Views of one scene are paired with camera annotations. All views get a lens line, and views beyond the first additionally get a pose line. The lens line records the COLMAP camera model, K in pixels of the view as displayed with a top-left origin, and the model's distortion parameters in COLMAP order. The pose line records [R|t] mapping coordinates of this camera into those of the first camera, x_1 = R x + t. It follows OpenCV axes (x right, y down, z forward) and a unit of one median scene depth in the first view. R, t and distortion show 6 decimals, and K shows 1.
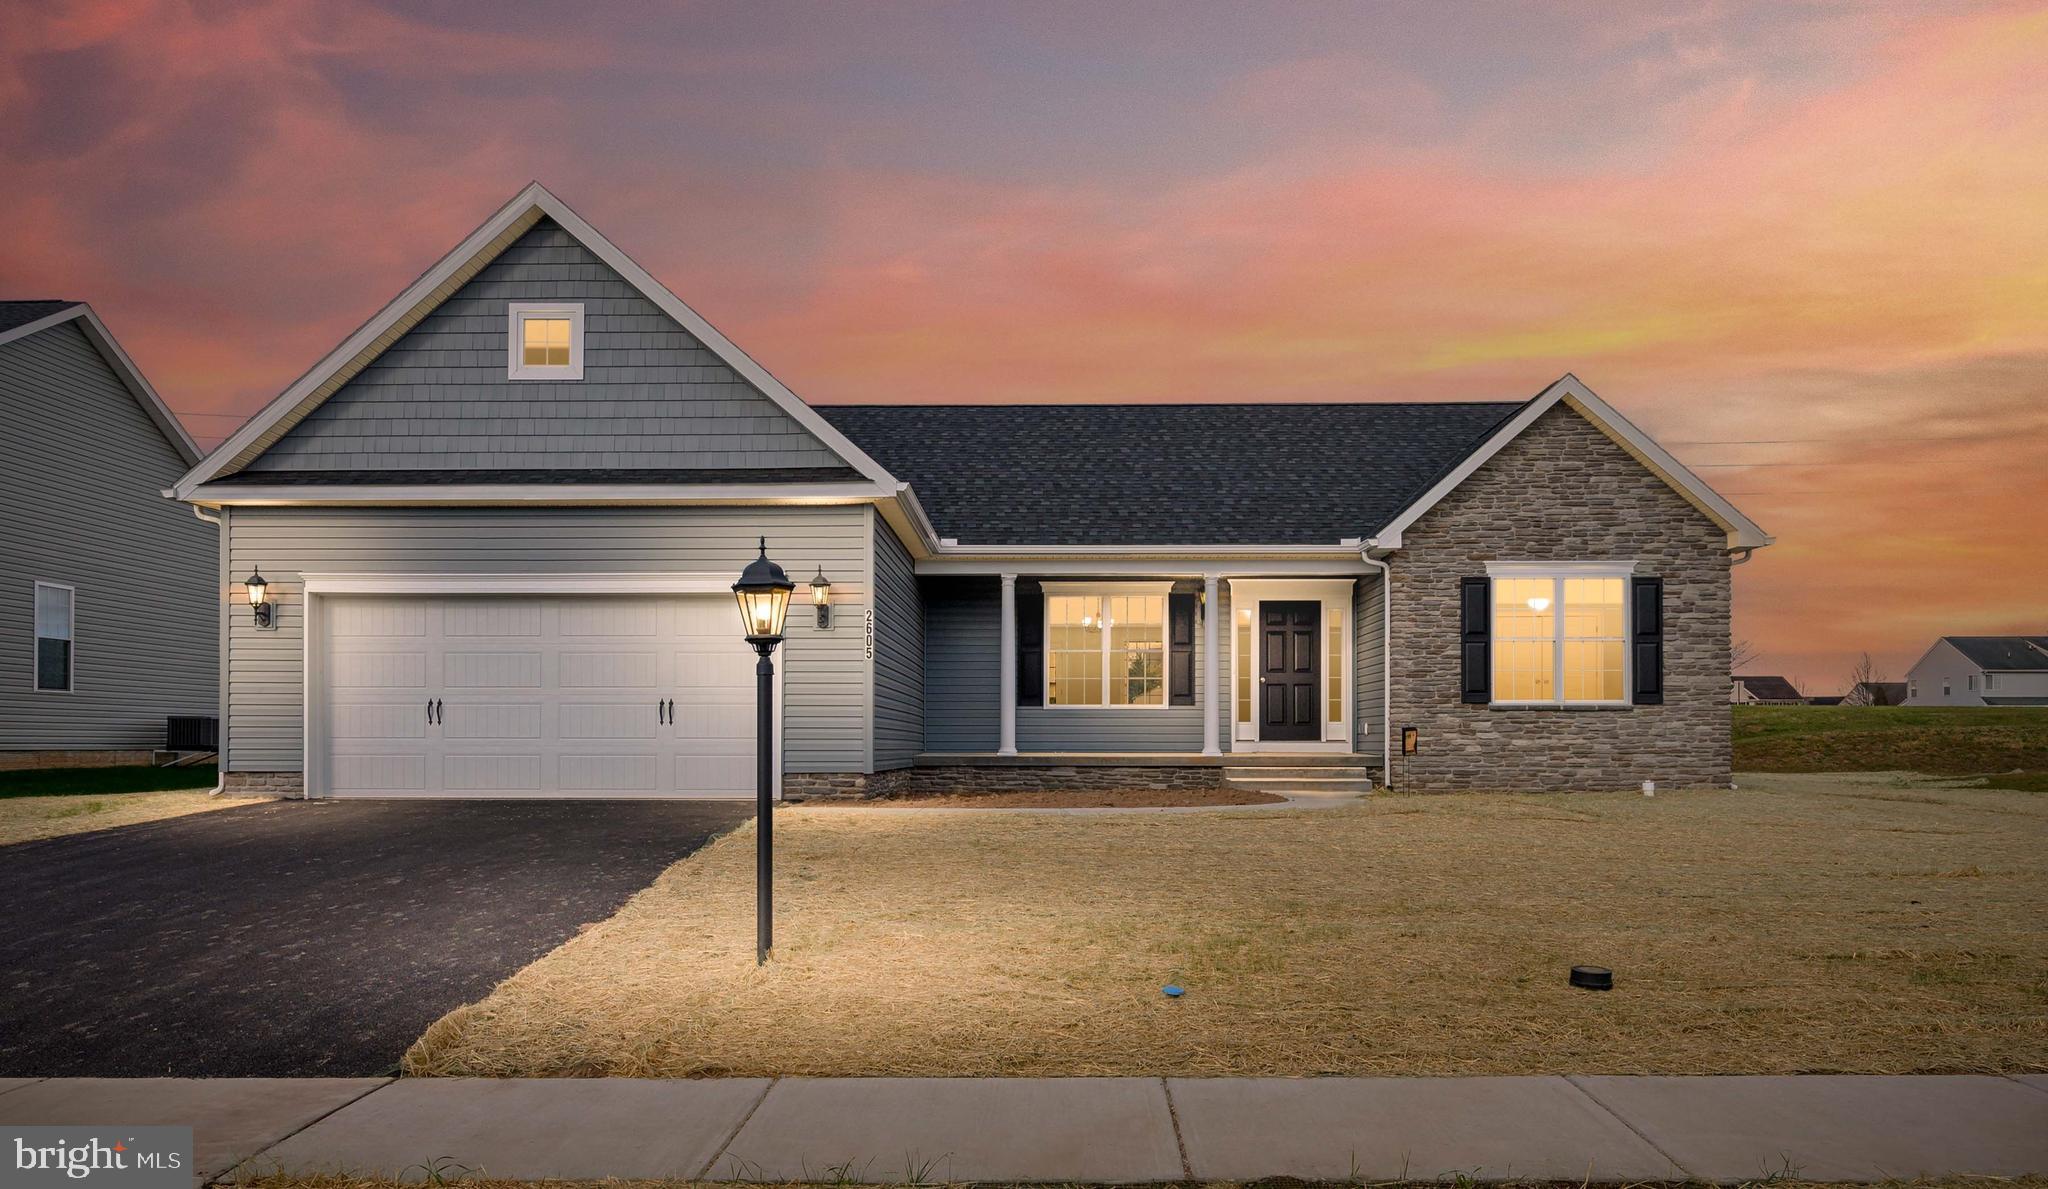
lens RADIAL K [[1385.6, 0, 1024.0], [0, 1385.6, 729.1], [0, 0, 1]] dist [0.000718, 0.000266]
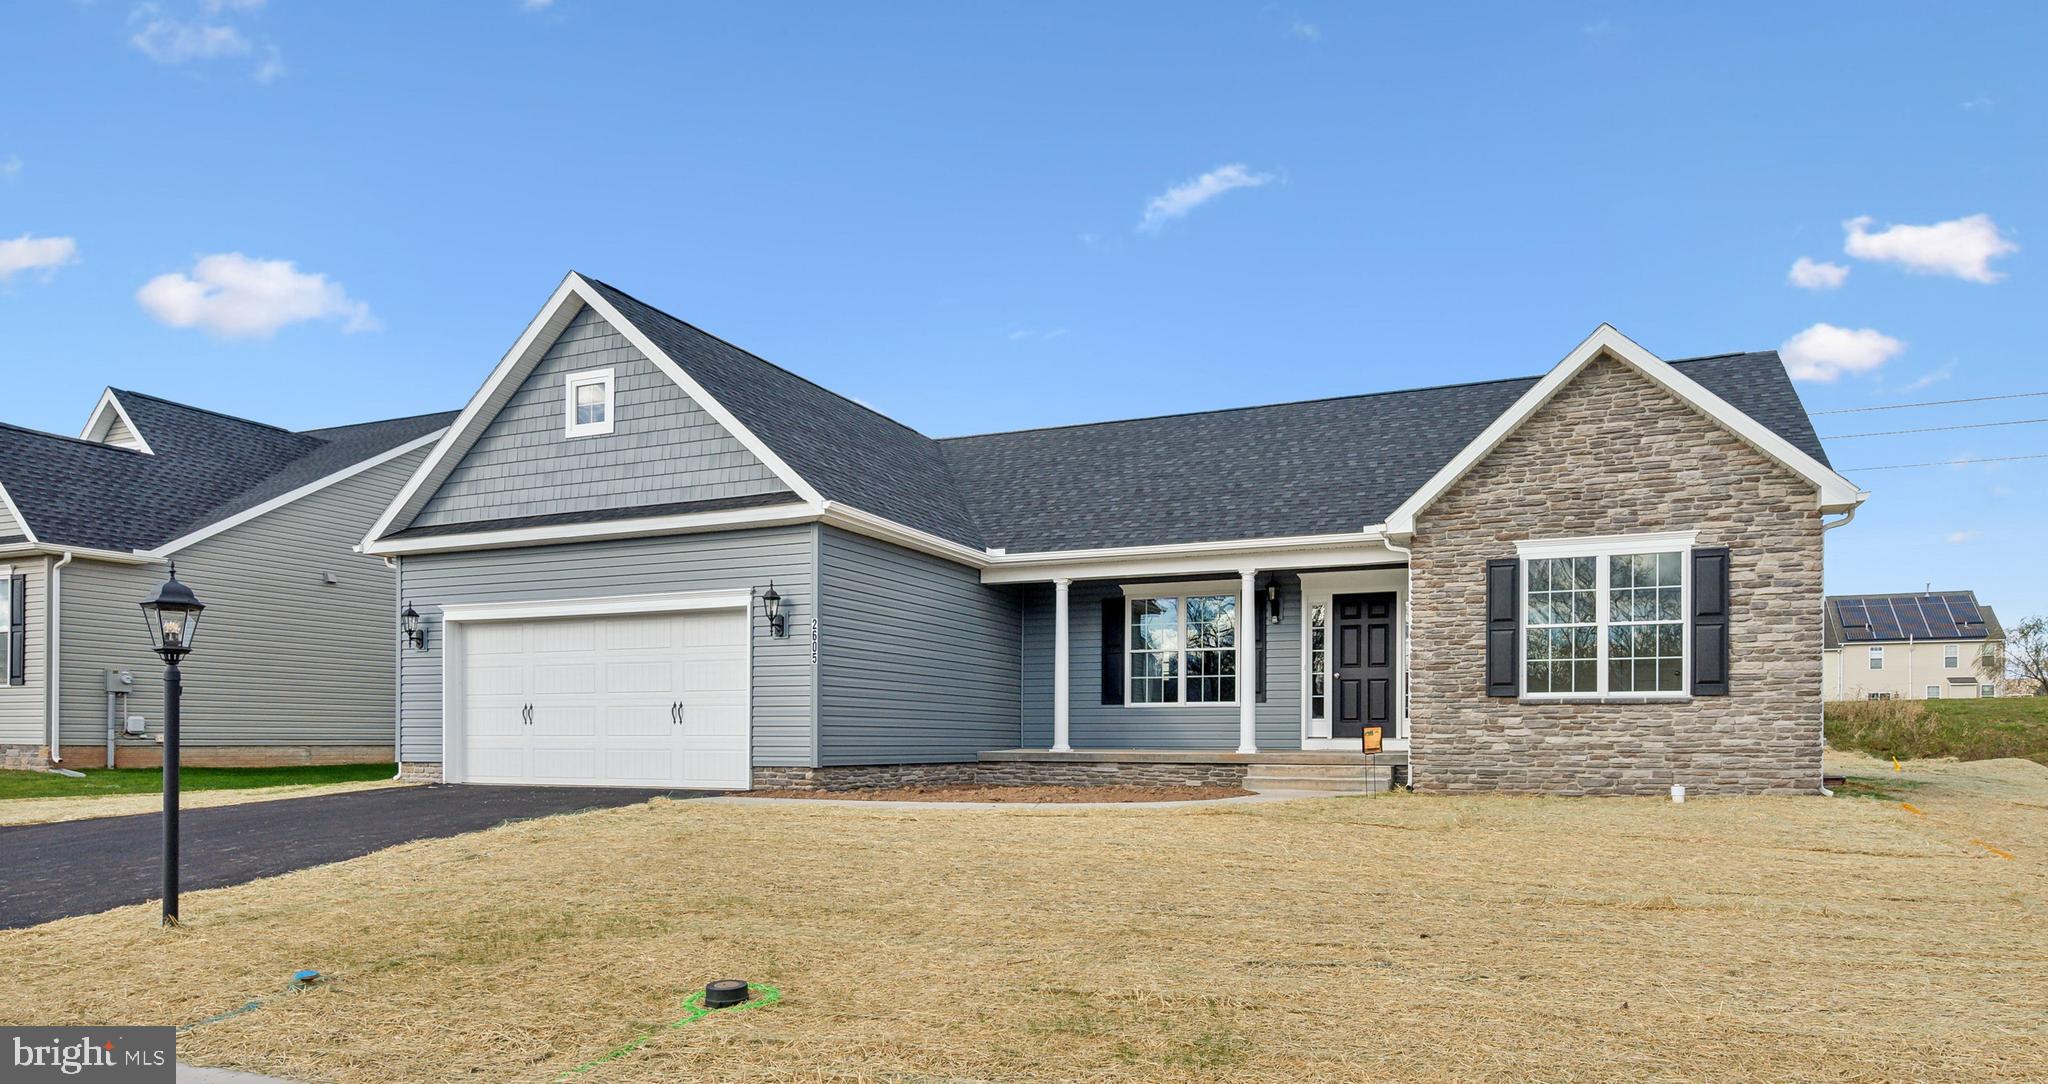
lens RADIAL K [[1251.4, 0, 1024.5], [0, 1251.4, 740.4], [0, 0, 1]] dist [0.000933, 0.000870]
pose [[0.927253, 0.001126, -0.374434, 0.344428], [0.002890, 0.999944, 0.010165, 0.000643], [0.374425, -0.010507, 0.927198, 0.116370]]
